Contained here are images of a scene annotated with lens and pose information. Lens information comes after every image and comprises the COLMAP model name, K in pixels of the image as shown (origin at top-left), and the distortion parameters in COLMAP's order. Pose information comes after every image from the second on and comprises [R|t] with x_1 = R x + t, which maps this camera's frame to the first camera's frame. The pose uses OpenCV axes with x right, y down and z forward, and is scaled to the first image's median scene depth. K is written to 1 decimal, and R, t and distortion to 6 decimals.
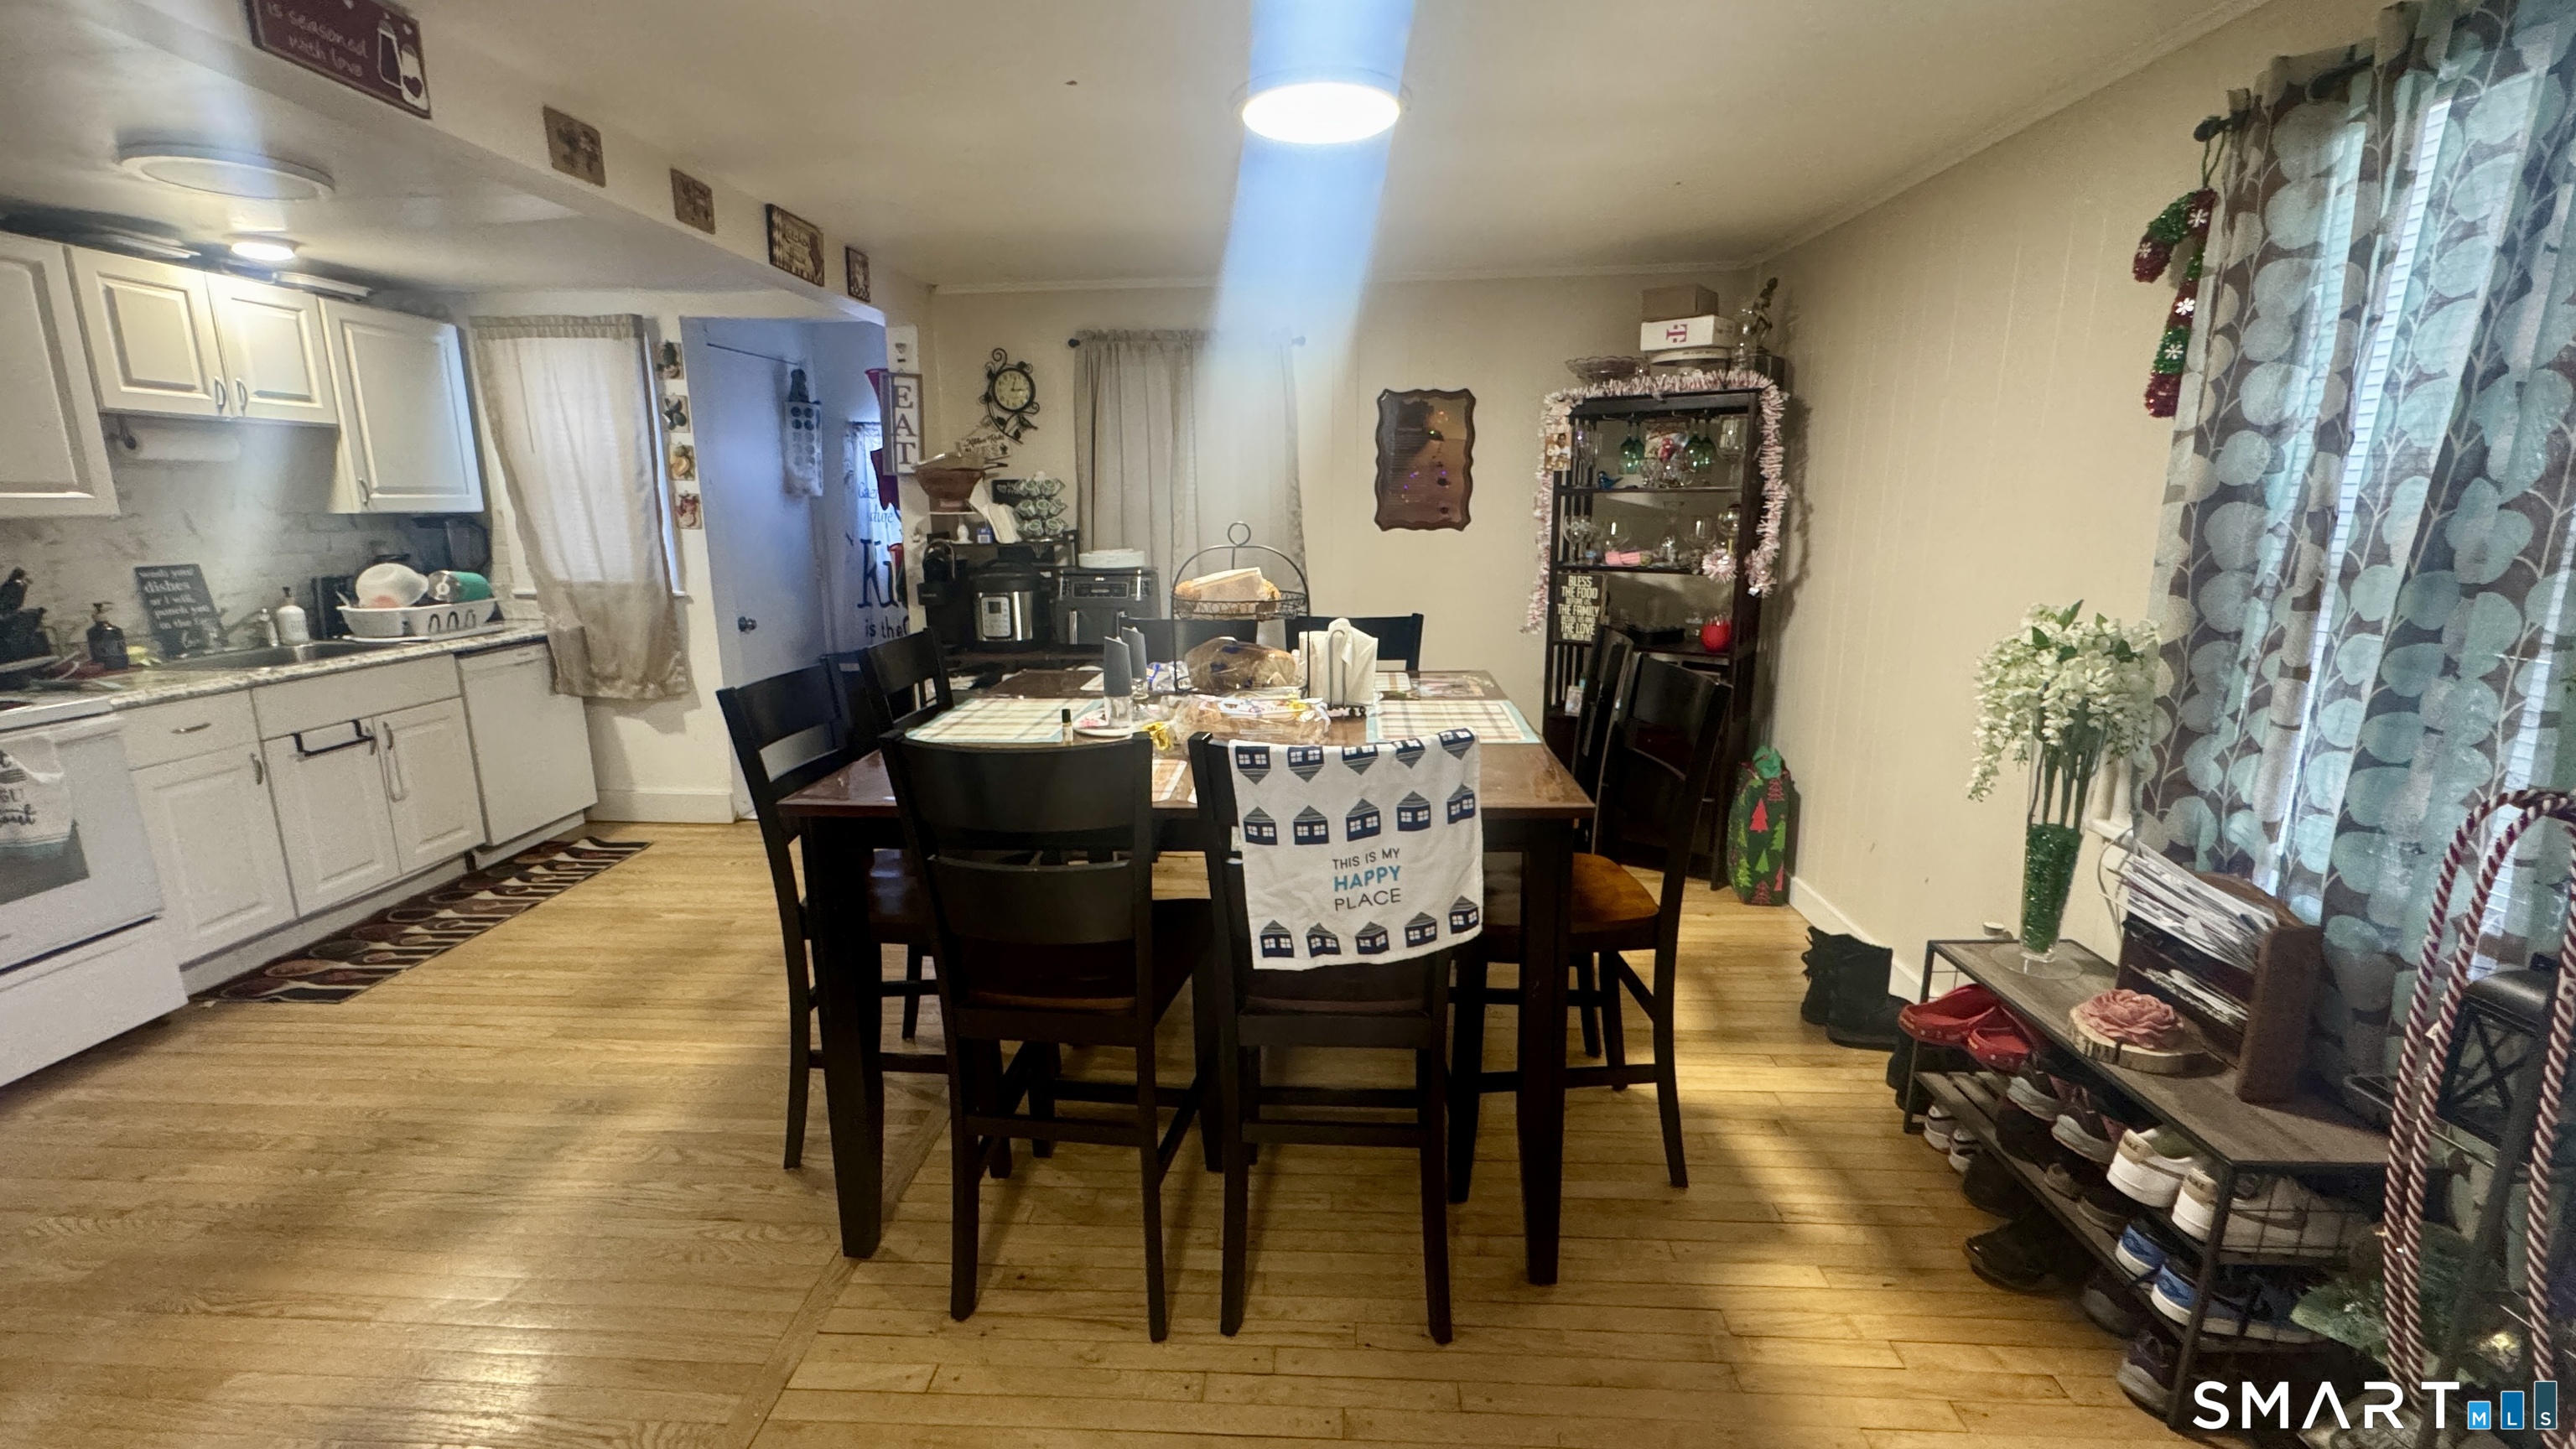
lens RADIAL K [[1031.8, 0, 1283.8], [0, 1031.8, 724.8], [0, 0, 1]] dist [-0.000492, -0.000648]
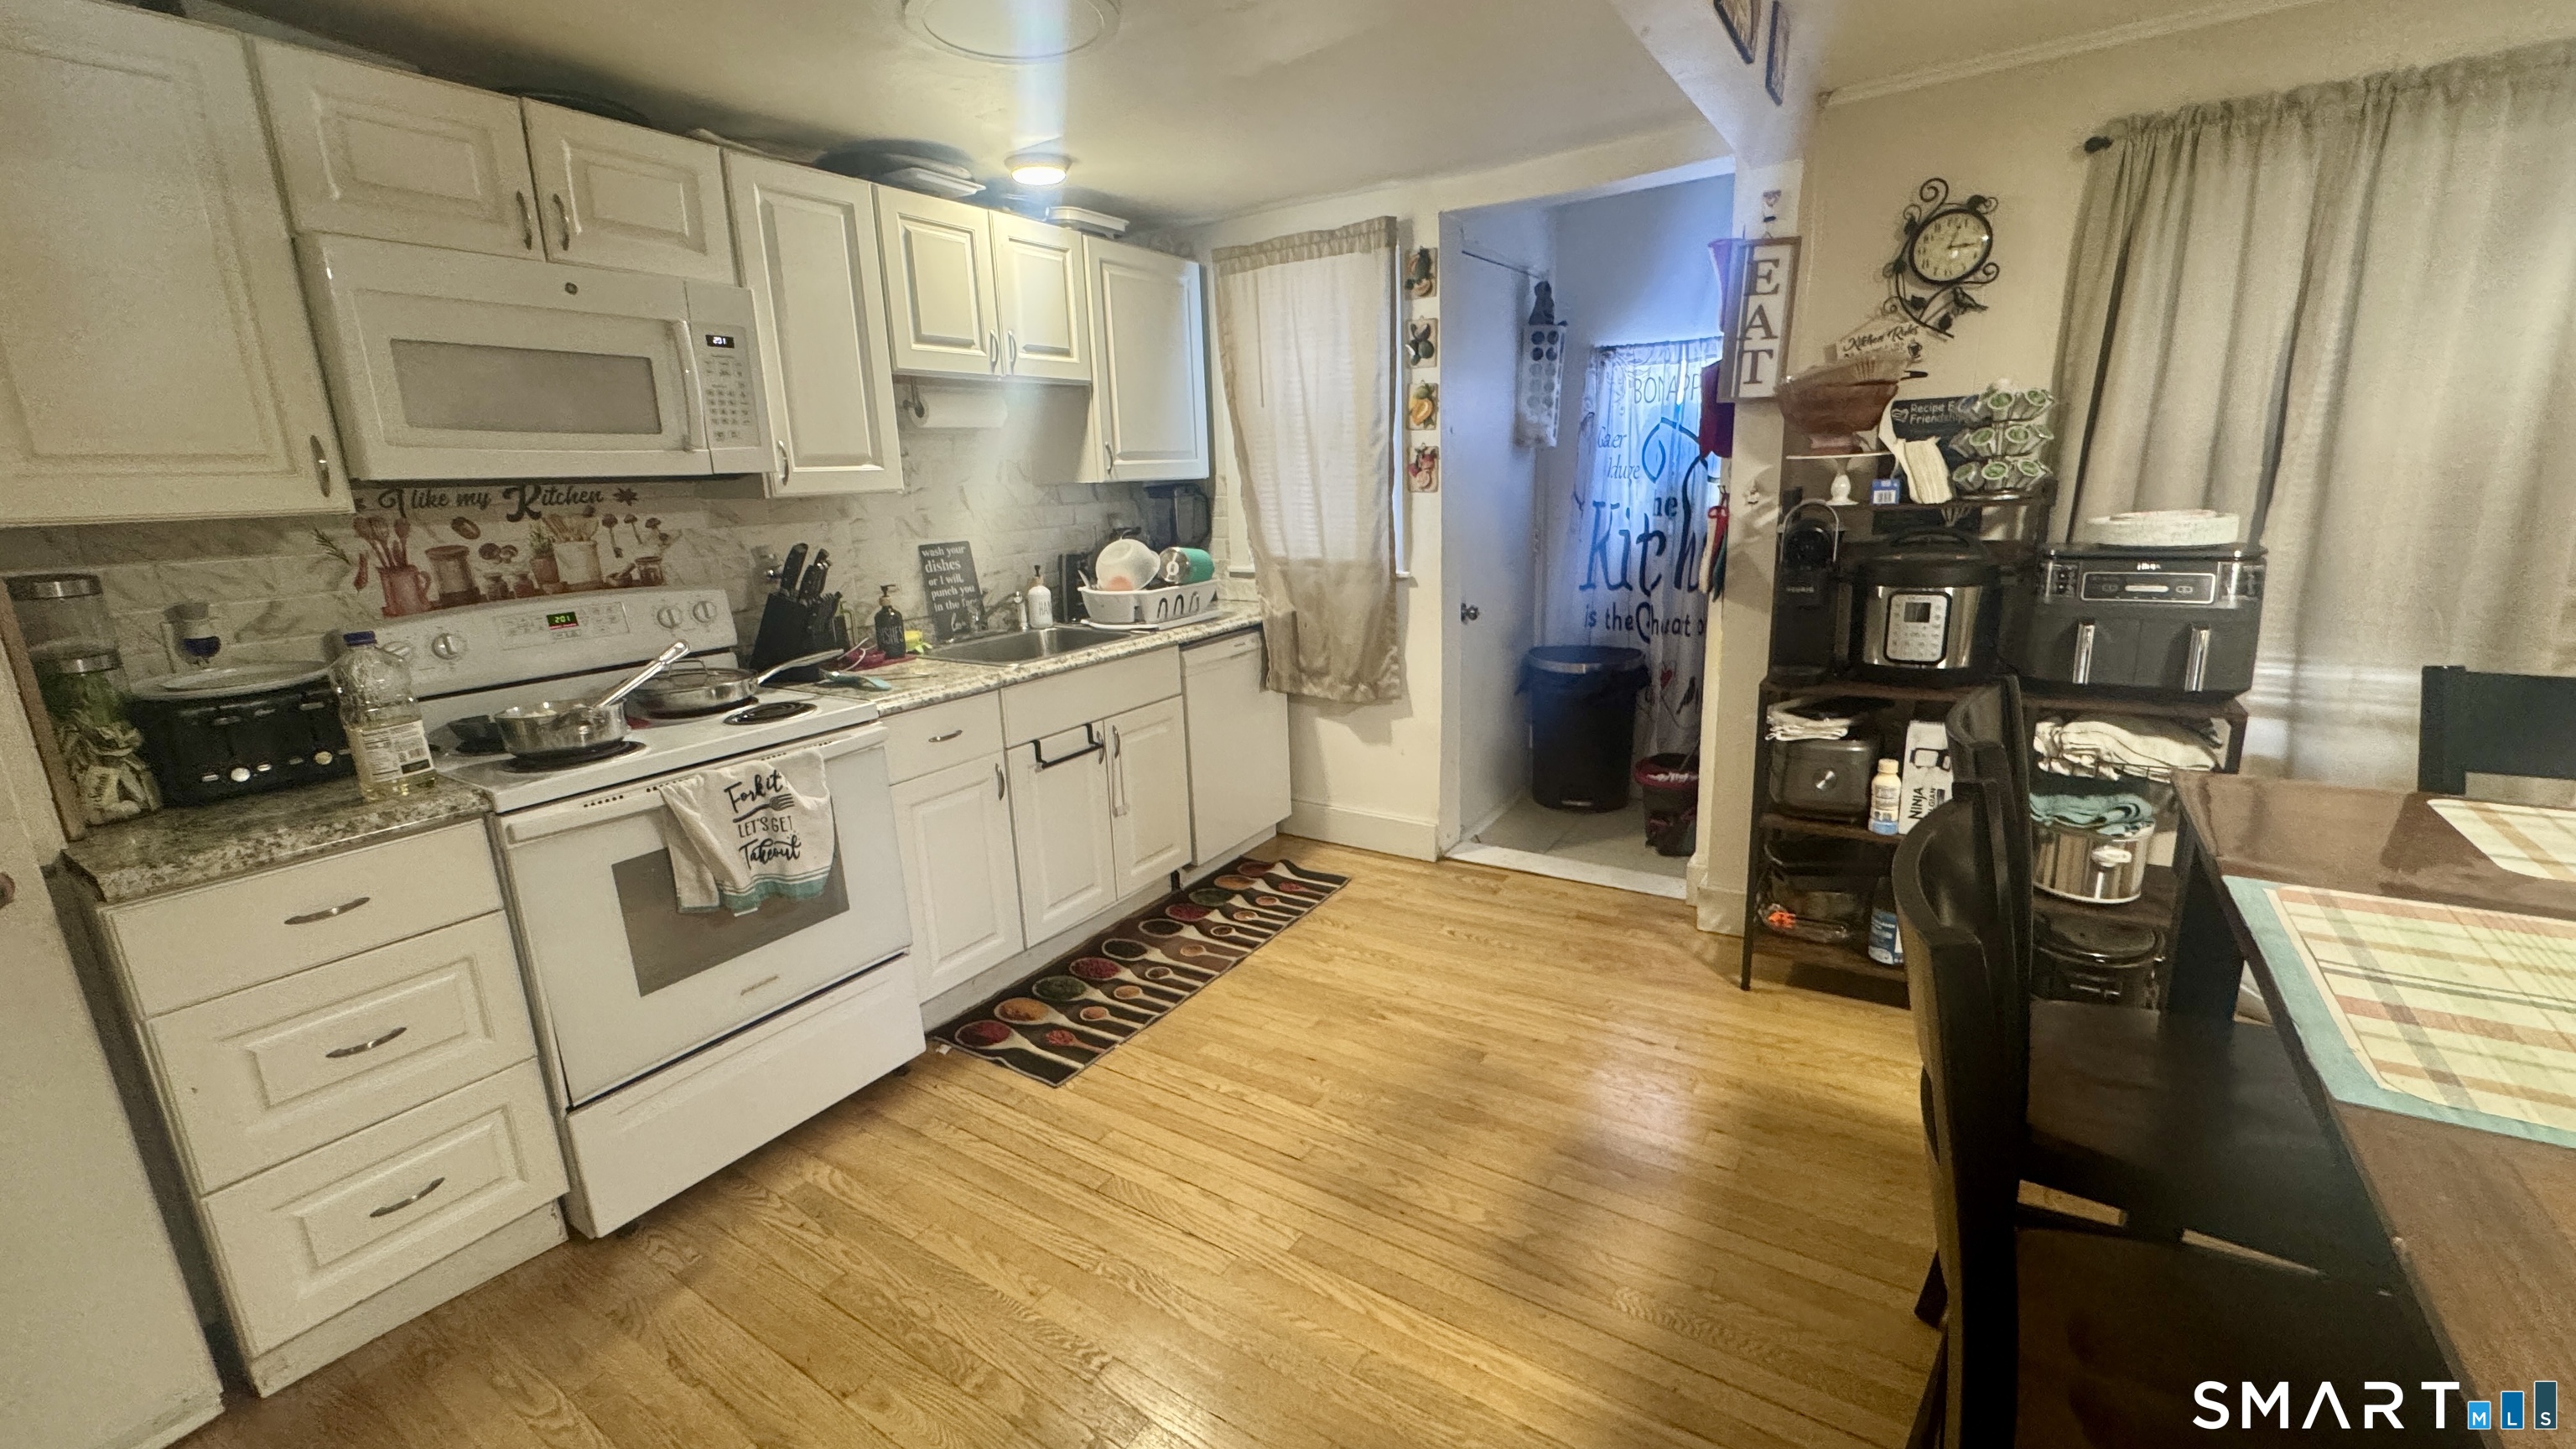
lens RADIAL K [[1031.8, 0, 1287.3], [0, 1031.8, 725.4], [0, 0, 1]] dist [-0.000492, -0.000648]
pose [[0.862668, 0.089622, -0.497766, -0.284758], [-0.070759, 0.995882, 0.056676, -0.055446], [0.500796, -0.013671, 0.865458, 0.293186]]
